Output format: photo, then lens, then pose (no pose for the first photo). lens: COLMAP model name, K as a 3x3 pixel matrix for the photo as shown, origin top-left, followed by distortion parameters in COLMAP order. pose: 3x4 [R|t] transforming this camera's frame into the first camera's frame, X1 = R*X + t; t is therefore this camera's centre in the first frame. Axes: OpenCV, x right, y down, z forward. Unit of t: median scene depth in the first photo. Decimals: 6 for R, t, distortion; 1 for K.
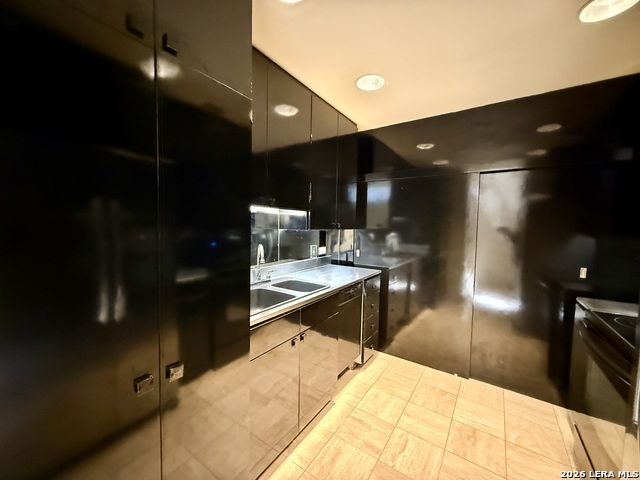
lens RADIAL K [[254.9, 0, 319.1], [0, 254.9, 239.9], [0, 0, 1]] dist [0.000566, 0.001287]
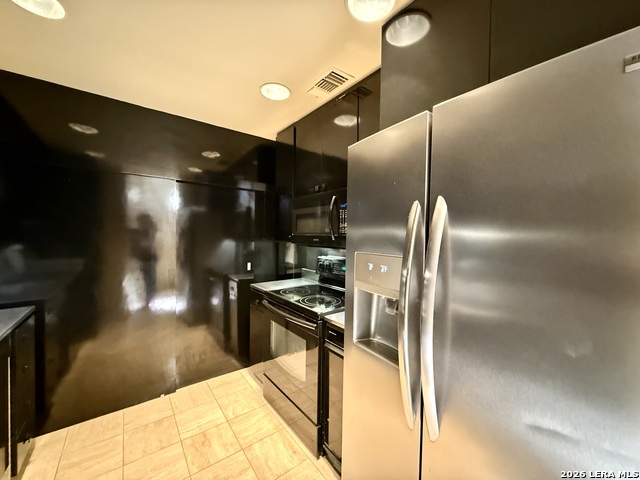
lens RADIAL K [[254.9, 0, 318.8], [0, 254.9, 239.6], [0, 0, 1]] dist [0.000566, 0.001287]
pose [[0.311411, -0.033667, 0.949679, -0.170440], [0.052787, 0.998442, 0.018087, -0.022436], [-0.948808, 0.044498, 0.312703, 0.181911]]
